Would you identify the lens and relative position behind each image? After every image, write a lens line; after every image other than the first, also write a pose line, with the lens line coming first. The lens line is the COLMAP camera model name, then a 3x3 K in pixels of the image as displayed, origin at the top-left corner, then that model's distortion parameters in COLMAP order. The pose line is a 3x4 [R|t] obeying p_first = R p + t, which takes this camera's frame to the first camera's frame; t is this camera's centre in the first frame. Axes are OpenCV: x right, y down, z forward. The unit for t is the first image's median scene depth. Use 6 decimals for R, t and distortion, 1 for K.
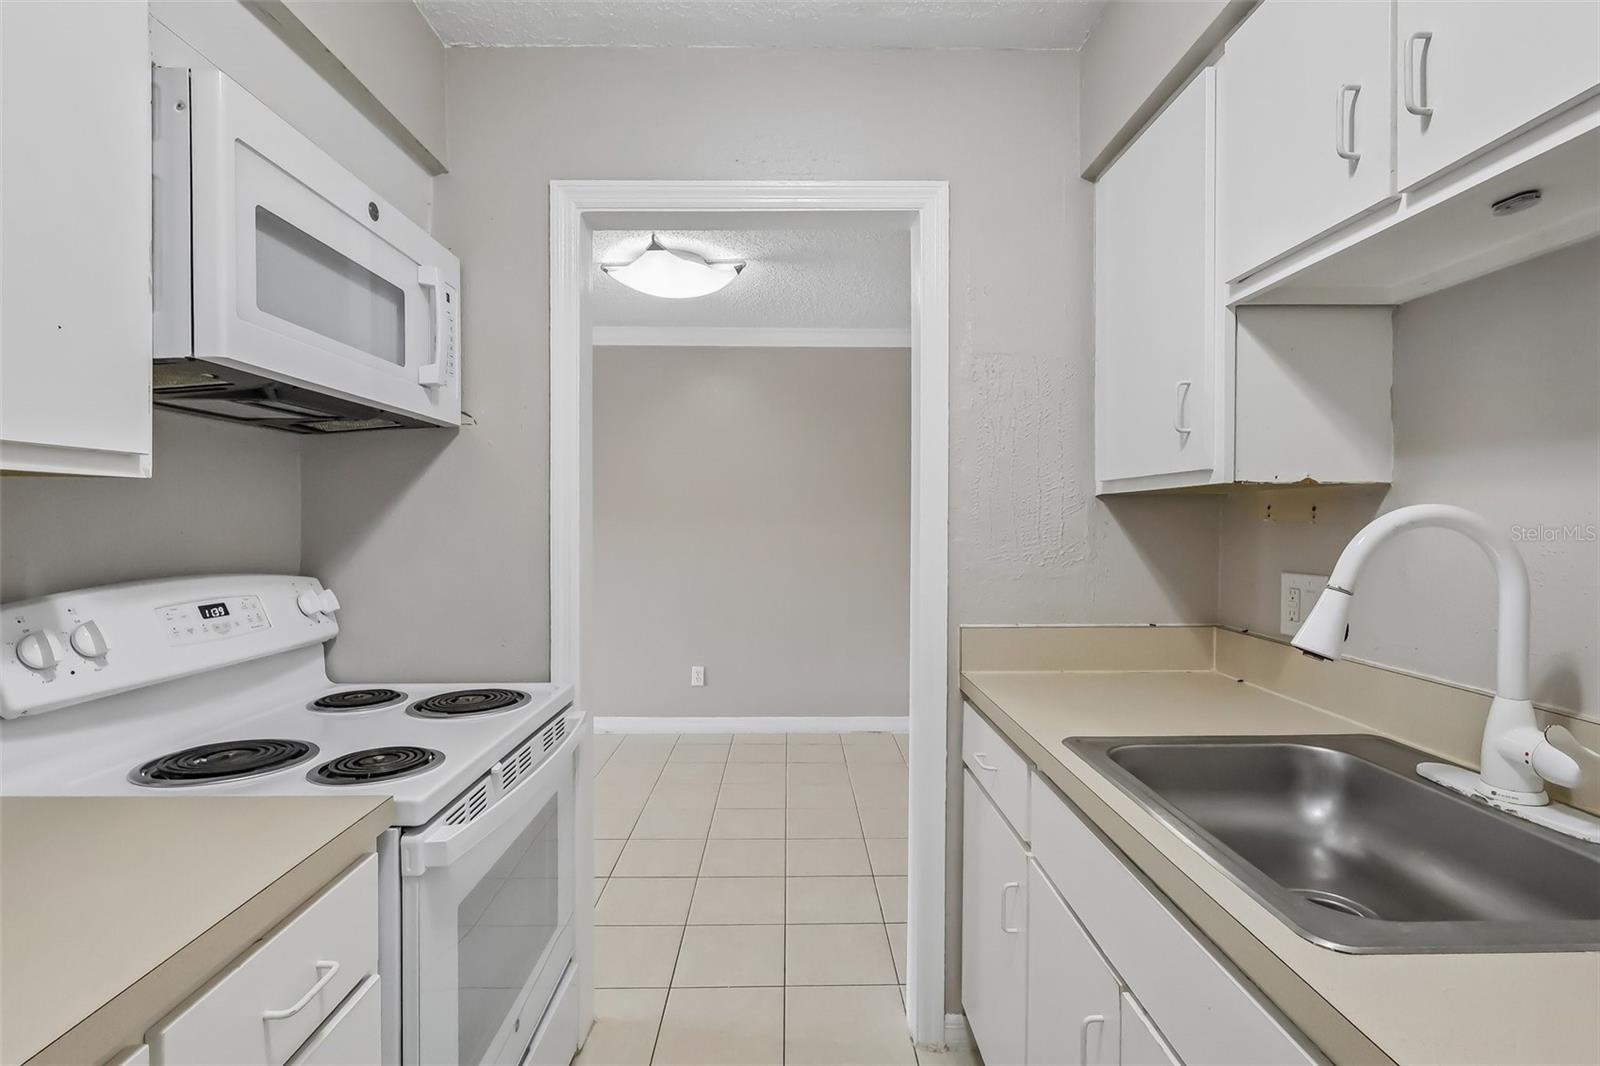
lens RADIAL K [[730.7, 0, 802.0], [0, 730.7, 544.0], [0, 0, 1]] dist [-0.003625, 0.000617]
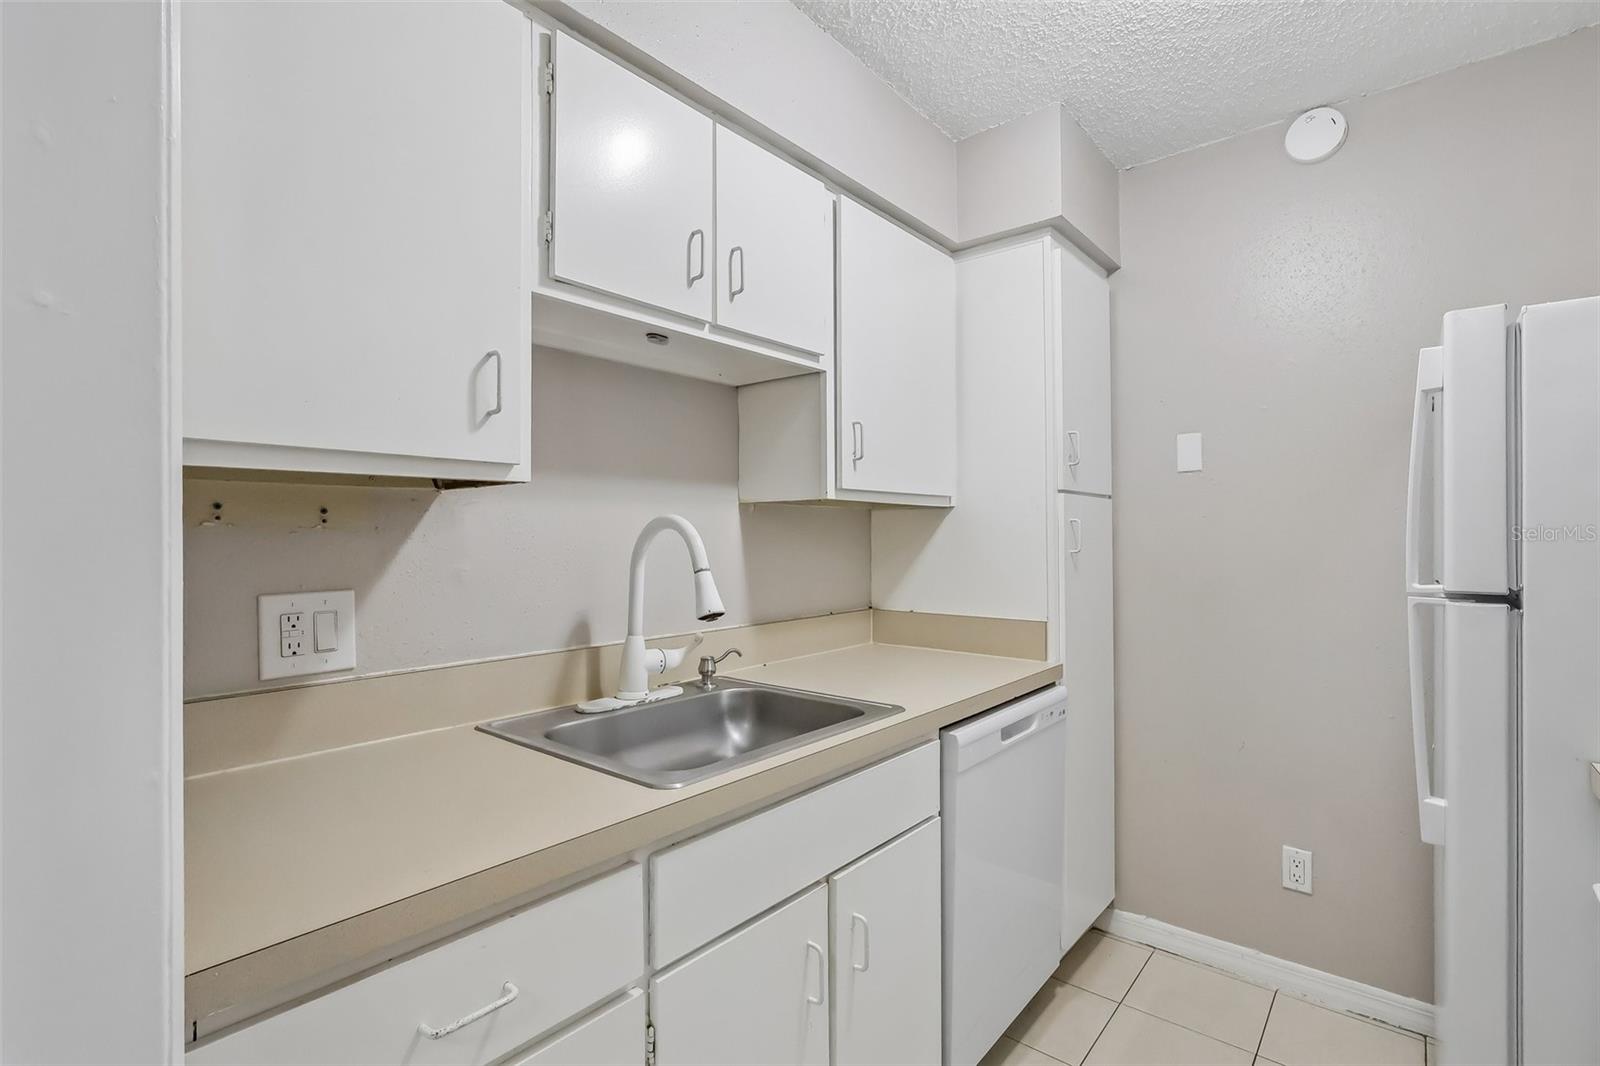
lens RADIAL K [[747.4, 0, 800.0], [0, 747.4, 533.0], [0, 0, 1]] dist [-0.002669, 0.000293]
pose [[-0.754789, 0.008239, 0.655915, -0.301919], [0.029231, 0.999350, 0.021084, -0.030197], [-0.655316, 0.035087, -0.754540, 1.531314]]
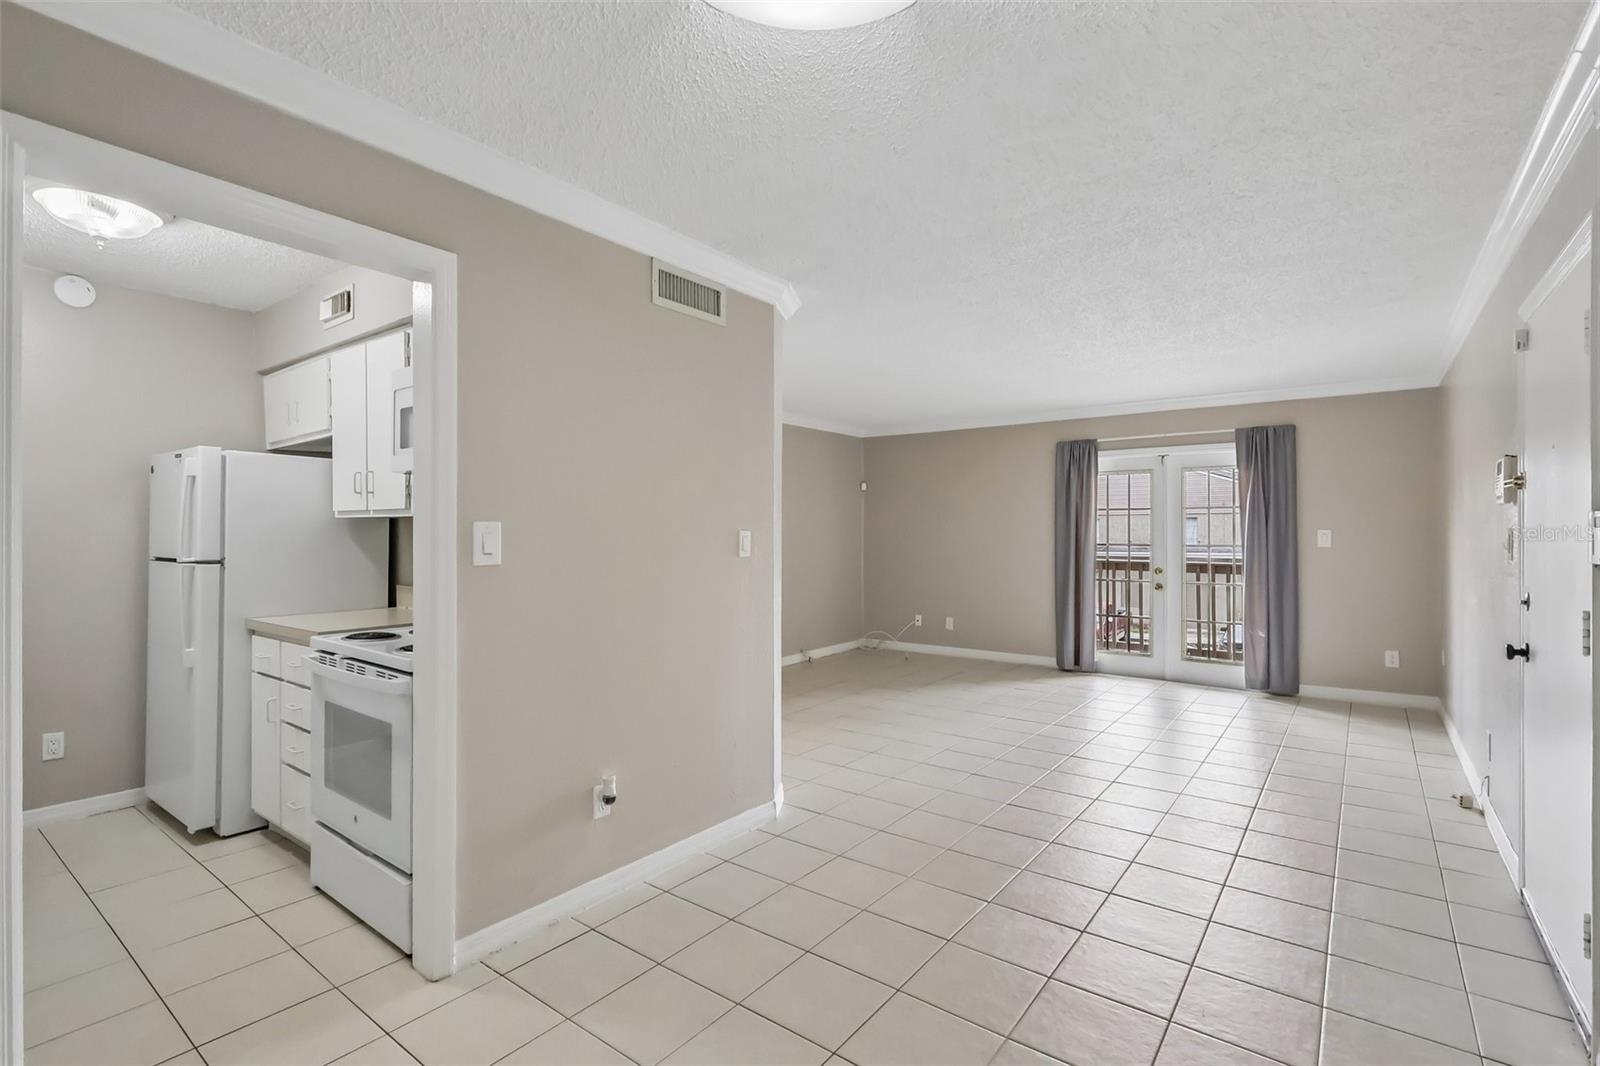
lens RADIAL K [[744.5, 0, 799.8], [0, 744.5, 534.9], [0, 0, 1]] dist [-0.001730, 0.000614]
pose [[-0.622086, -0.001978, -0.782946, 0.381370], [-0.031922, 0.999229, 0.022838, -0.107142], [0.782298, 0.039200, -0.621670, 3.265063]]
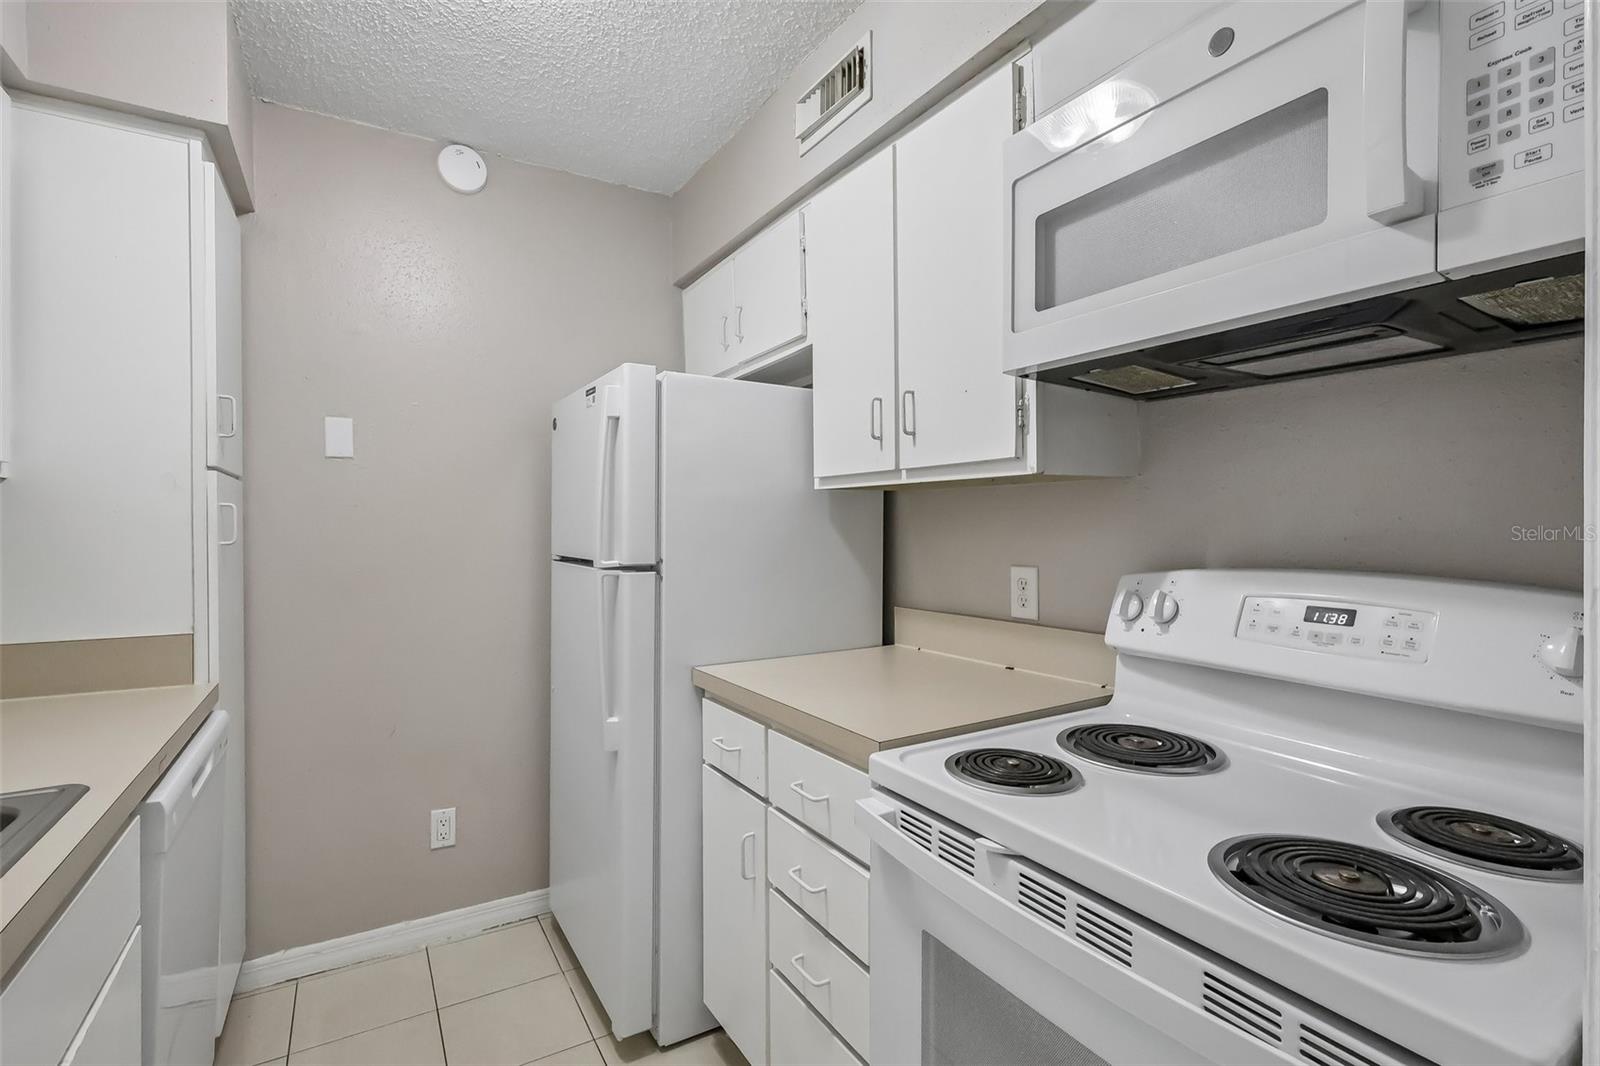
lens RADIAL K [[741.6, 0, 807.3], [0, 741.6, 529.9], [0, 0, 1]] dist [-0.003072, 0.000201]
pose [[-0.864448, 0.005057, -0.502697, 0.098909], [-0.016152, 0.999154, 0.037826, -0.027833], [0.502463, 0.040818, -0.863635, 1.566578]]
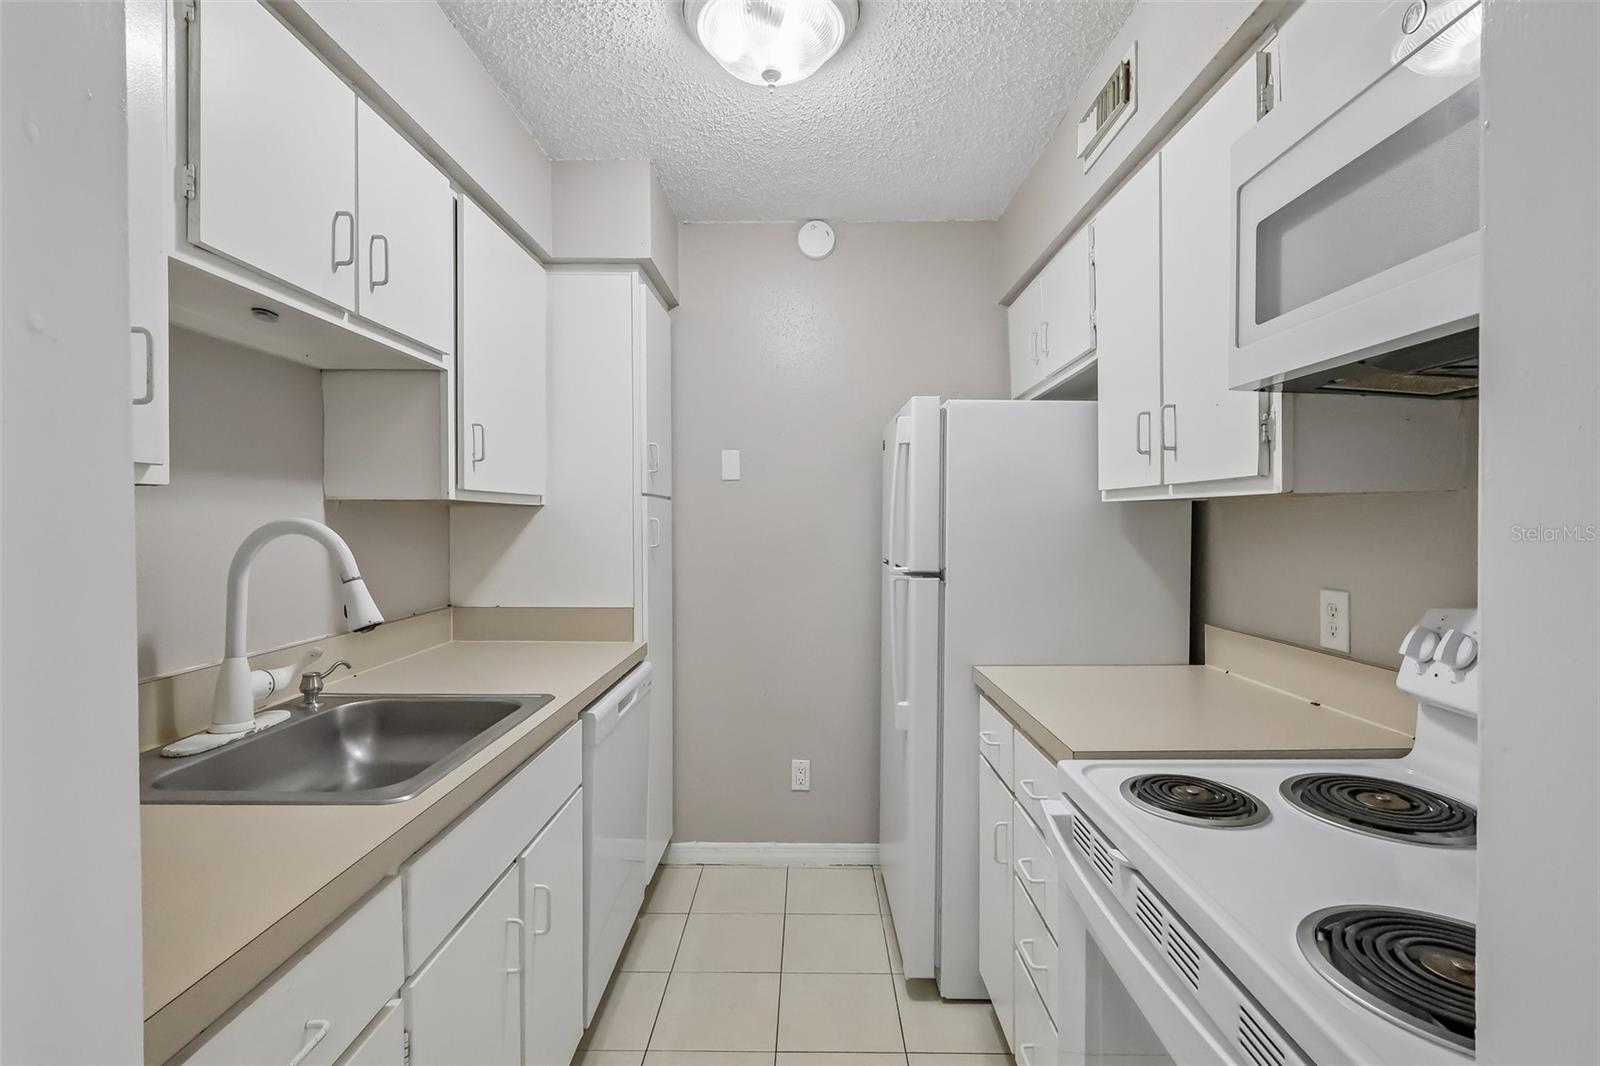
lens RADIAL K [[746.5, 0, 804.1], [0, 746.5, 530.8], [0, 0, 1]] dist [-0.004223, -0.000124]
pose [[-0.999588, 0.001082, 0.028697, -0.116486], [0.002567, 0.998658, 0.051729, -0.076203], [-0.028603, 0.051781, -0.998249, 1.813601]]
